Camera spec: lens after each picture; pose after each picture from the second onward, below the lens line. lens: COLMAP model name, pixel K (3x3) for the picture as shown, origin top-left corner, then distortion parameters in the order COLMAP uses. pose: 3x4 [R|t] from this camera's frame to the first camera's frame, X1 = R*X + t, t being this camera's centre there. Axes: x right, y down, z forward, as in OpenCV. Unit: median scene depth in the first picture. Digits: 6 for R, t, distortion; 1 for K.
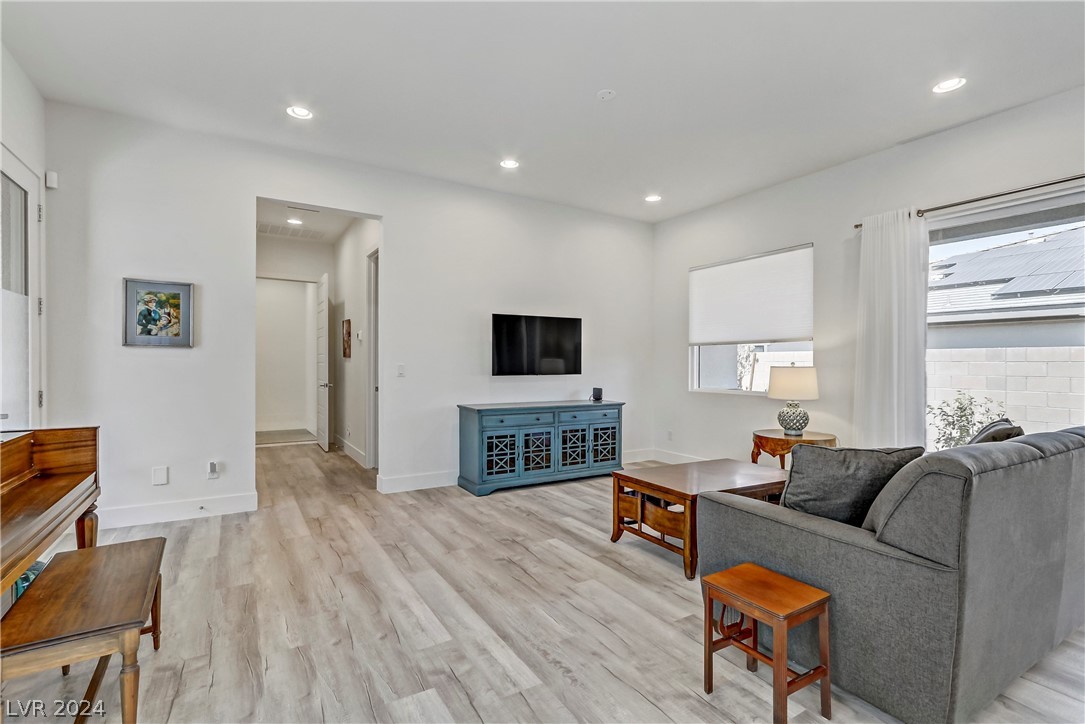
lens RADIAL K [[501.7, 0, 532.5], [0, 501.7, 363.5], [0, 0, 1]] dist [0.002333, 0.002250]
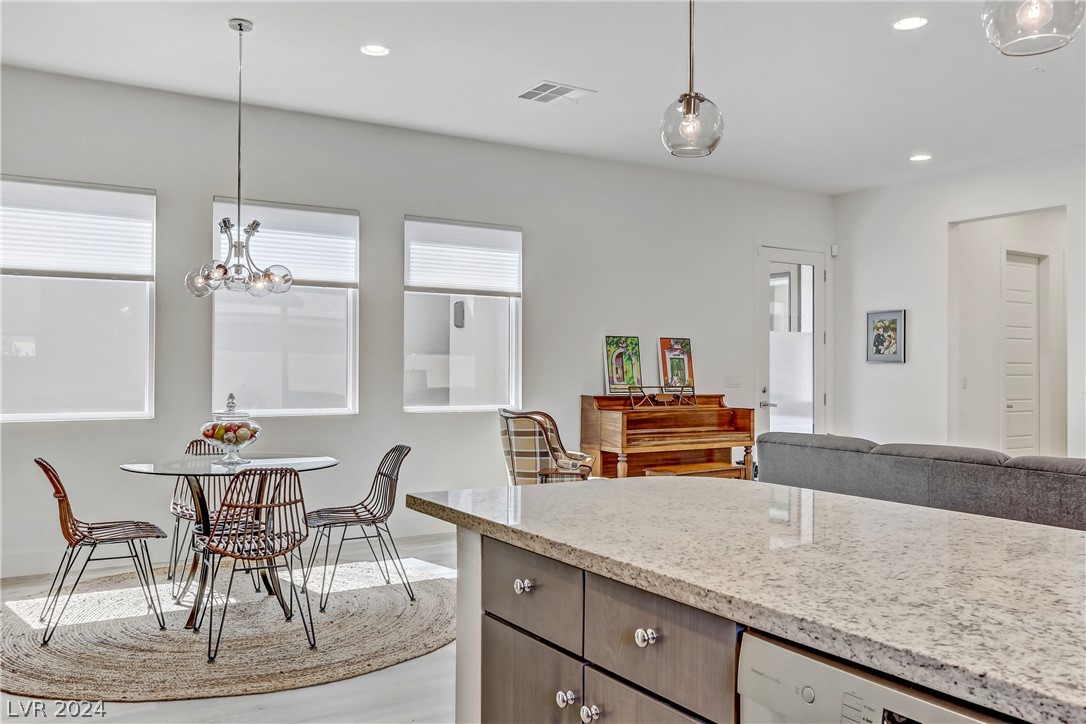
lens RADIAL K [[898.4, 0, 546.8], [0, 898.4, 361.6], [0, 0, 1]] dist [-0.018305, -0.001894]
pose [[0.032958, -0.013724, -0.999362, 1.465517], [-0.006673, 0.999880, -0.013951, 0.000939], [0.999434, 0.007128, 0.032863, 0.072036]]
